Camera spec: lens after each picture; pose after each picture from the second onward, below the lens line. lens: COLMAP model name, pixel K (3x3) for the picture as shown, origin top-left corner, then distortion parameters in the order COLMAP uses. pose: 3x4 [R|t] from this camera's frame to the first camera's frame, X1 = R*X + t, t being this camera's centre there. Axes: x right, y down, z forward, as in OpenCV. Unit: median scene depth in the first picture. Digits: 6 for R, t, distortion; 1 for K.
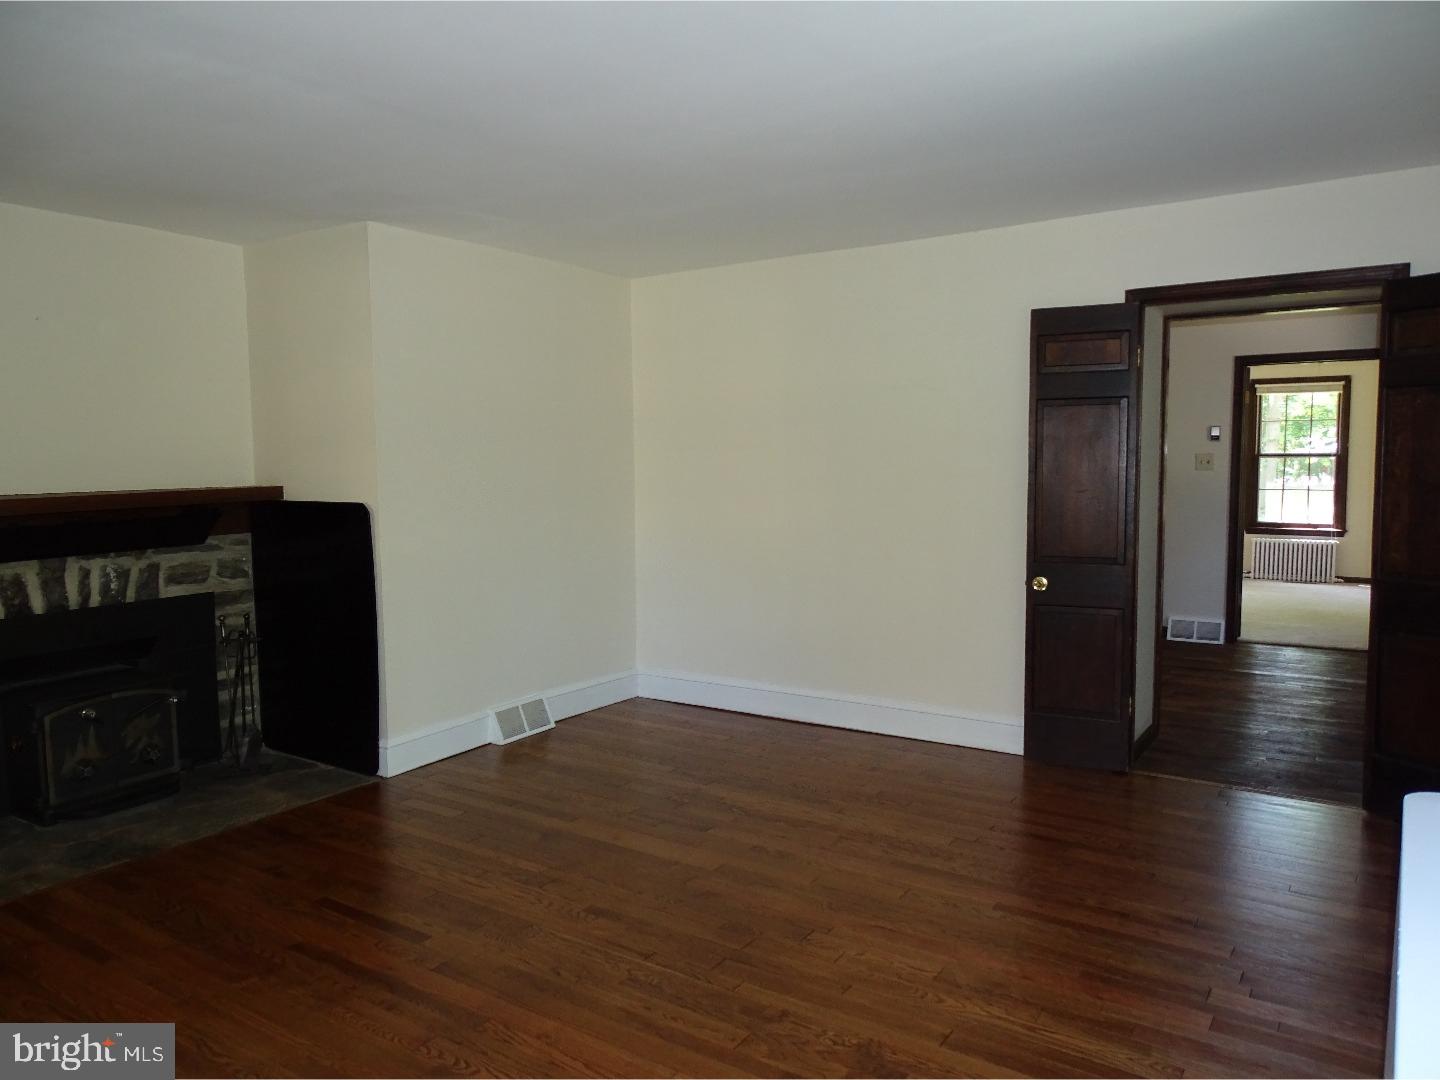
lens RADIAL K [[1022.0, 0, 723.6], [0, 1022.0, 542.3], [0, 0, 1]] dist [0.001094, 0.006411]
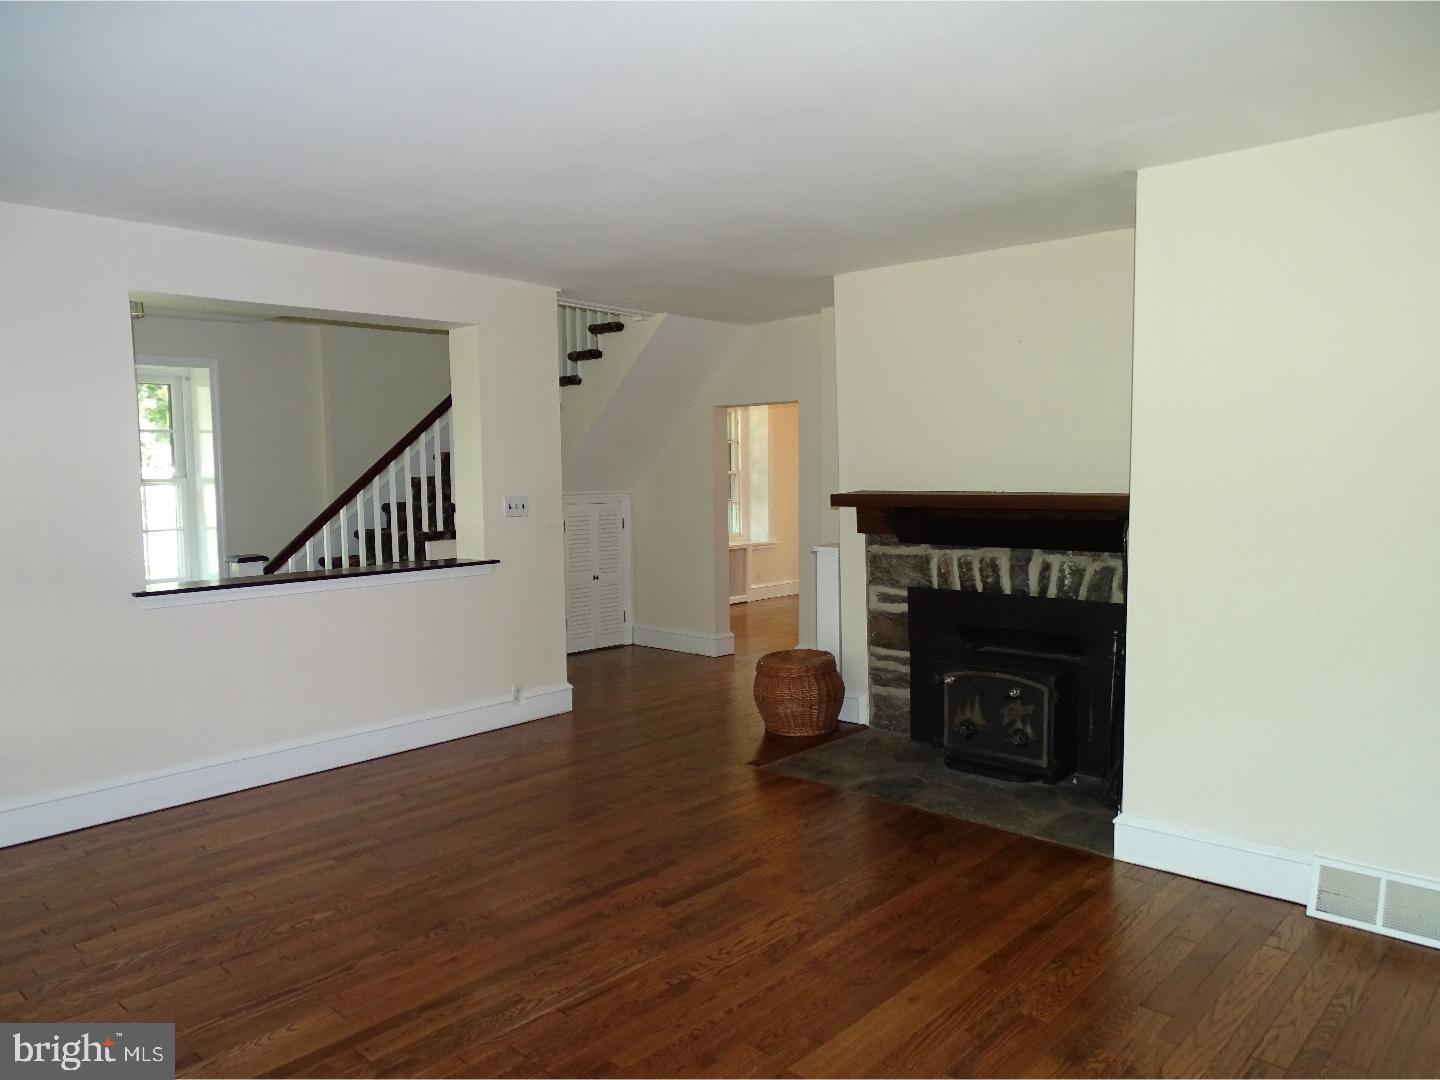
lens RADIAL K [[1022.0, 0, 723.6], [0, 1022.0, 542.3], [0, 0, 1]] dist [0.001094, 0.006411]
pose [[-0.136252, 0.086870, -0.986858, 0.510372], [-0.082876, 0.991657, 0.098735, -0.075452], [0.987202, 0.095240, -0.127916, 0.802886]]
